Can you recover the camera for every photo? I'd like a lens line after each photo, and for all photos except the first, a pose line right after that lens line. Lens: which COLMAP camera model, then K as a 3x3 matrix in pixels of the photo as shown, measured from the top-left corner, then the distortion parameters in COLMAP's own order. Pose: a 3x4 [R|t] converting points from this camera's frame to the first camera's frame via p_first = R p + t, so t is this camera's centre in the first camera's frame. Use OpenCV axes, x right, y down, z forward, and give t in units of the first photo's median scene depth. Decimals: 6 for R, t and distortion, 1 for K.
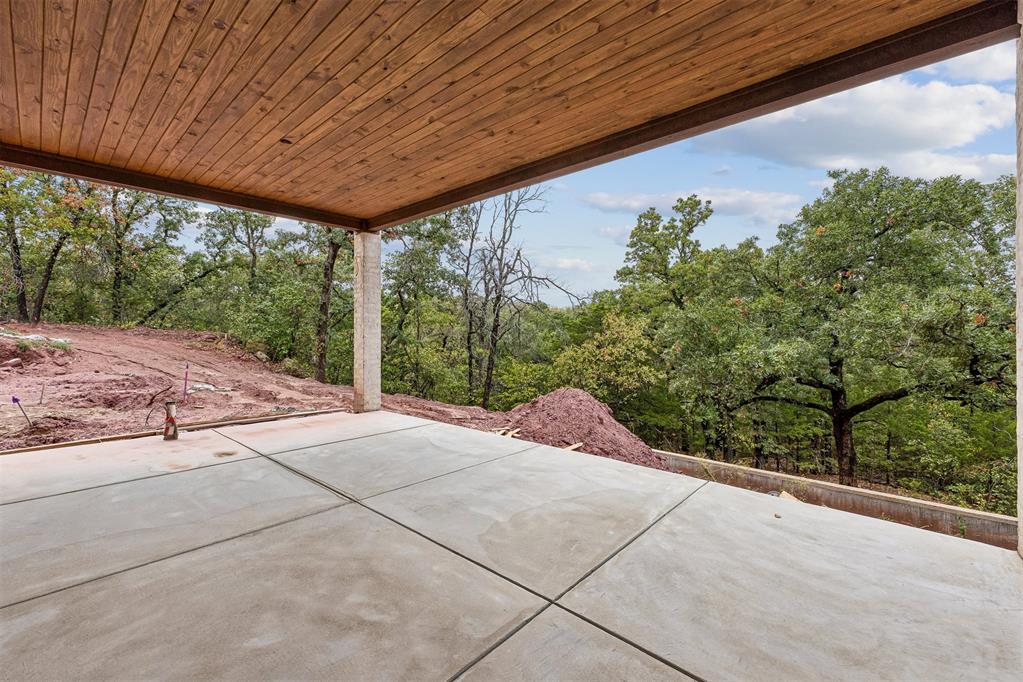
lens RADIAL K [[433.5, 0, 508.7], [0, 433.5, 335.9], [0, 0, 1]] dist [0.000363, 0.000448]
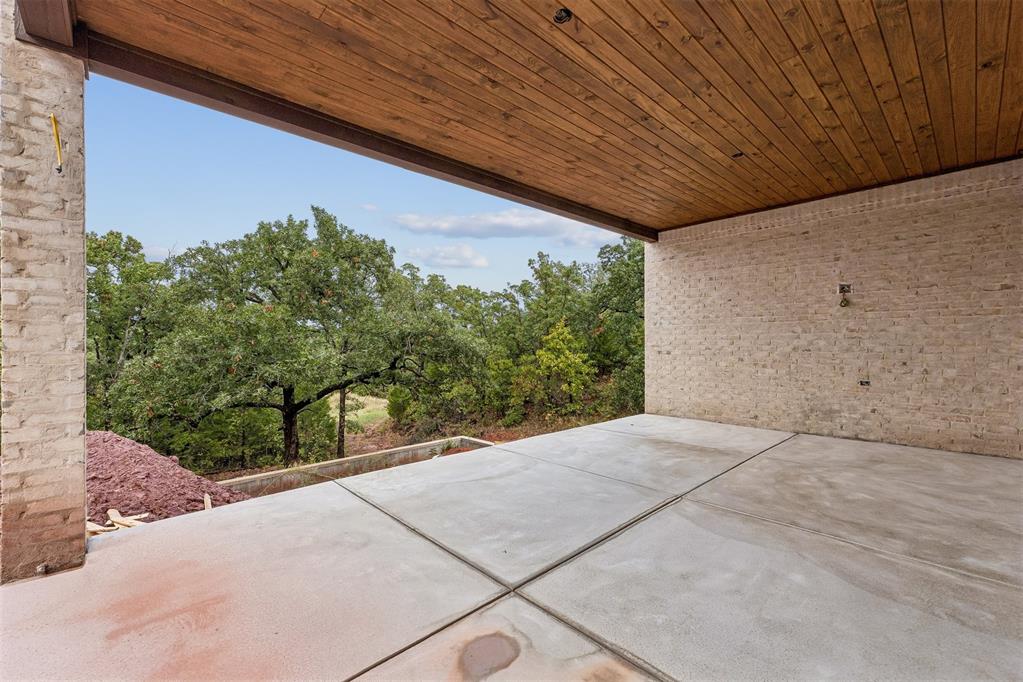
lens RADIAL K [[427.7, 0, 503.9], [0, 427.7, 343.7], [0, 0, 1]] dist [-0.000825, -0.000108]
pose [[0.088670, -0.005016, 0.996048, -1.263425], [0.002977, 0.999984, 0.004770, -0.001887], [-0.996057, 0.002542, 0.088684, 1.173589]]
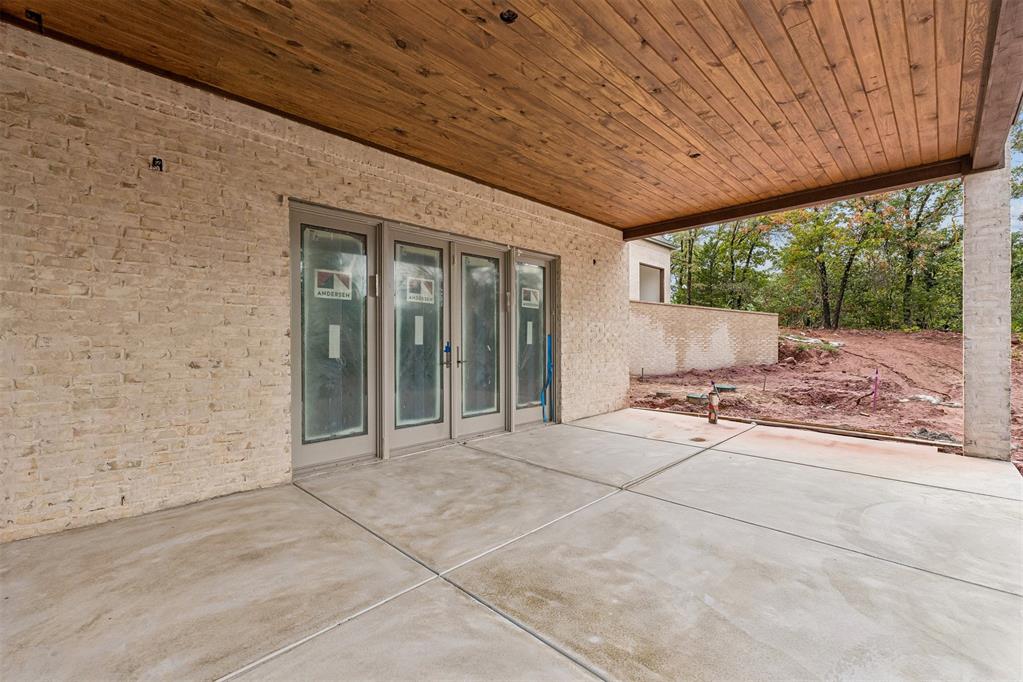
lens RADIAL K [[427.7, 0, 503.9], [0, 427.7, 343.7], [0, 0, 1]] dist [-0.000825, -0.000108]
pose [[-0.054045, 0.003680, -0.998532, 0.643219], [0.004015, 0.999986, 0.003468, 0.010310], [0.998530, -0.003821, -0.054059, 0.667154]]
